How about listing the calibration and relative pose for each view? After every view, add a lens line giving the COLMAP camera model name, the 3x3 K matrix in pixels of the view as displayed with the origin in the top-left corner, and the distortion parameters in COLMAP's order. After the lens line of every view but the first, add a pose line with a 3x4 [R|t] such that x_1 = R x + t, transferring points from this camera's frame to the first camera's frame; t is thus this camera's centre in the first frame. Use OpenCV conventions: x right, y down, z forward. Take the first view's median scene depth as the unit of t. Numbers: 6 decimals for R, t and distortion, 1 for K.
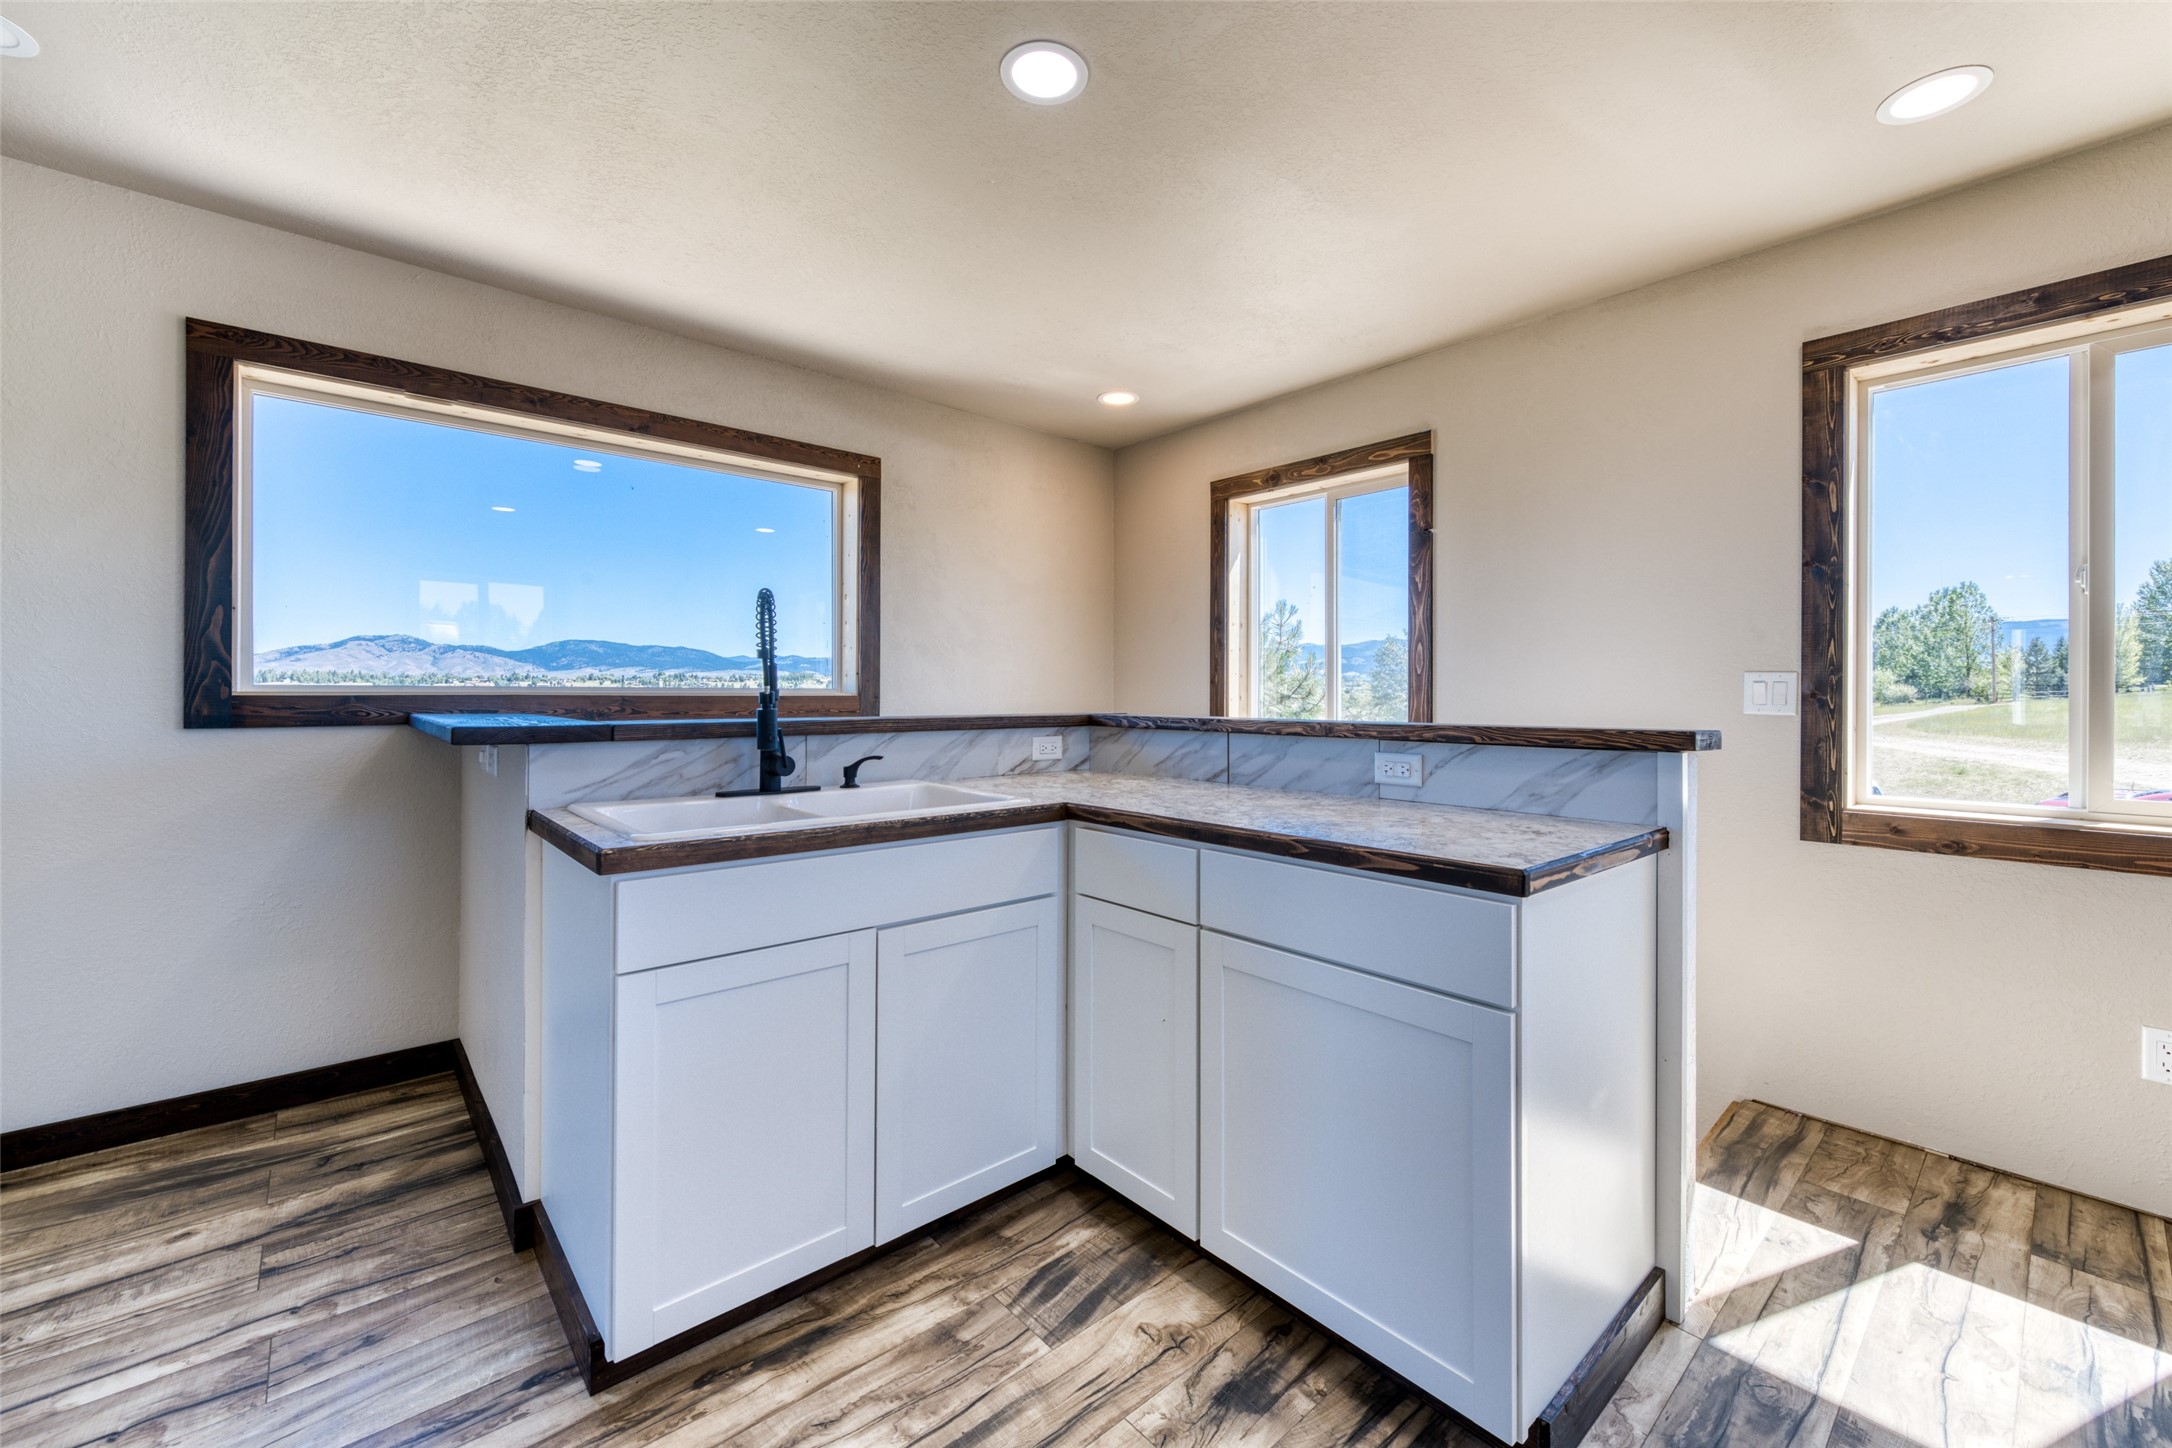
lens RADIAL K [[865.4, 0, 1097.8], [0, 865.4, 693.3], [0, 0, 1]] dist [0.003097, -0.000343]
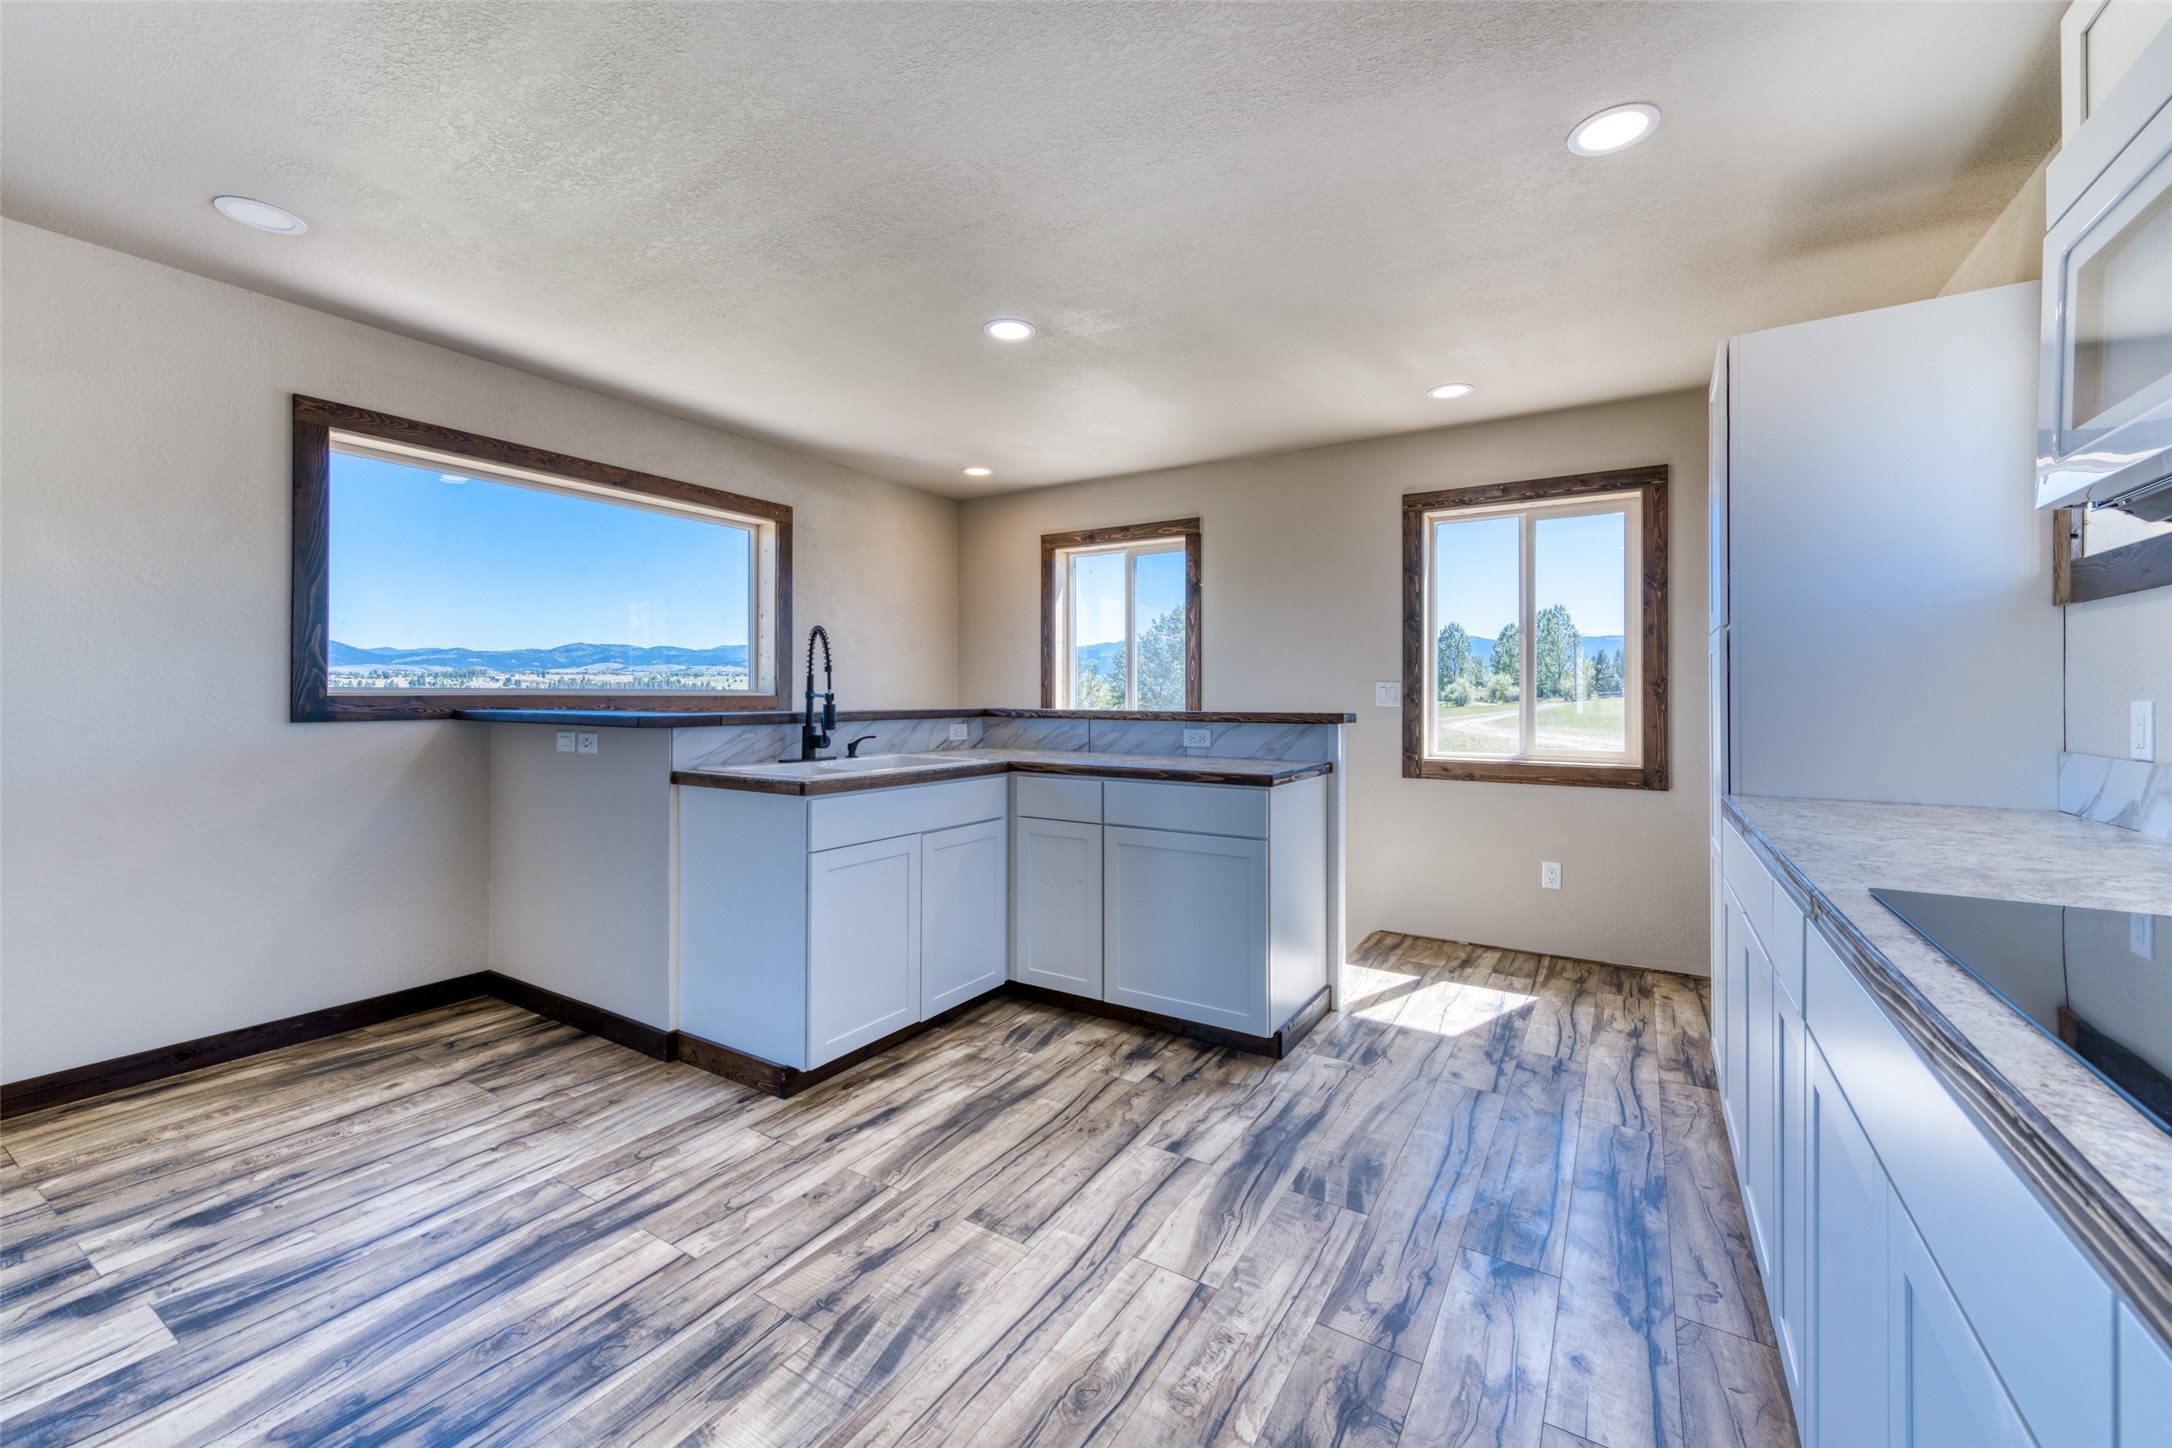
lens RADIAL K [[865.7, 0, 1091.8], [0, 865.7, 685.7], [0, 0, 1]] dist [0.002390, -0.000032]
pose [[0.958278, 0.002557, 0.285827, -0.303732], [-0.000137, 0.999964, -0.008486, -0.001521], [-0.285838, 0.008093, 0.958244, -0.517841]]
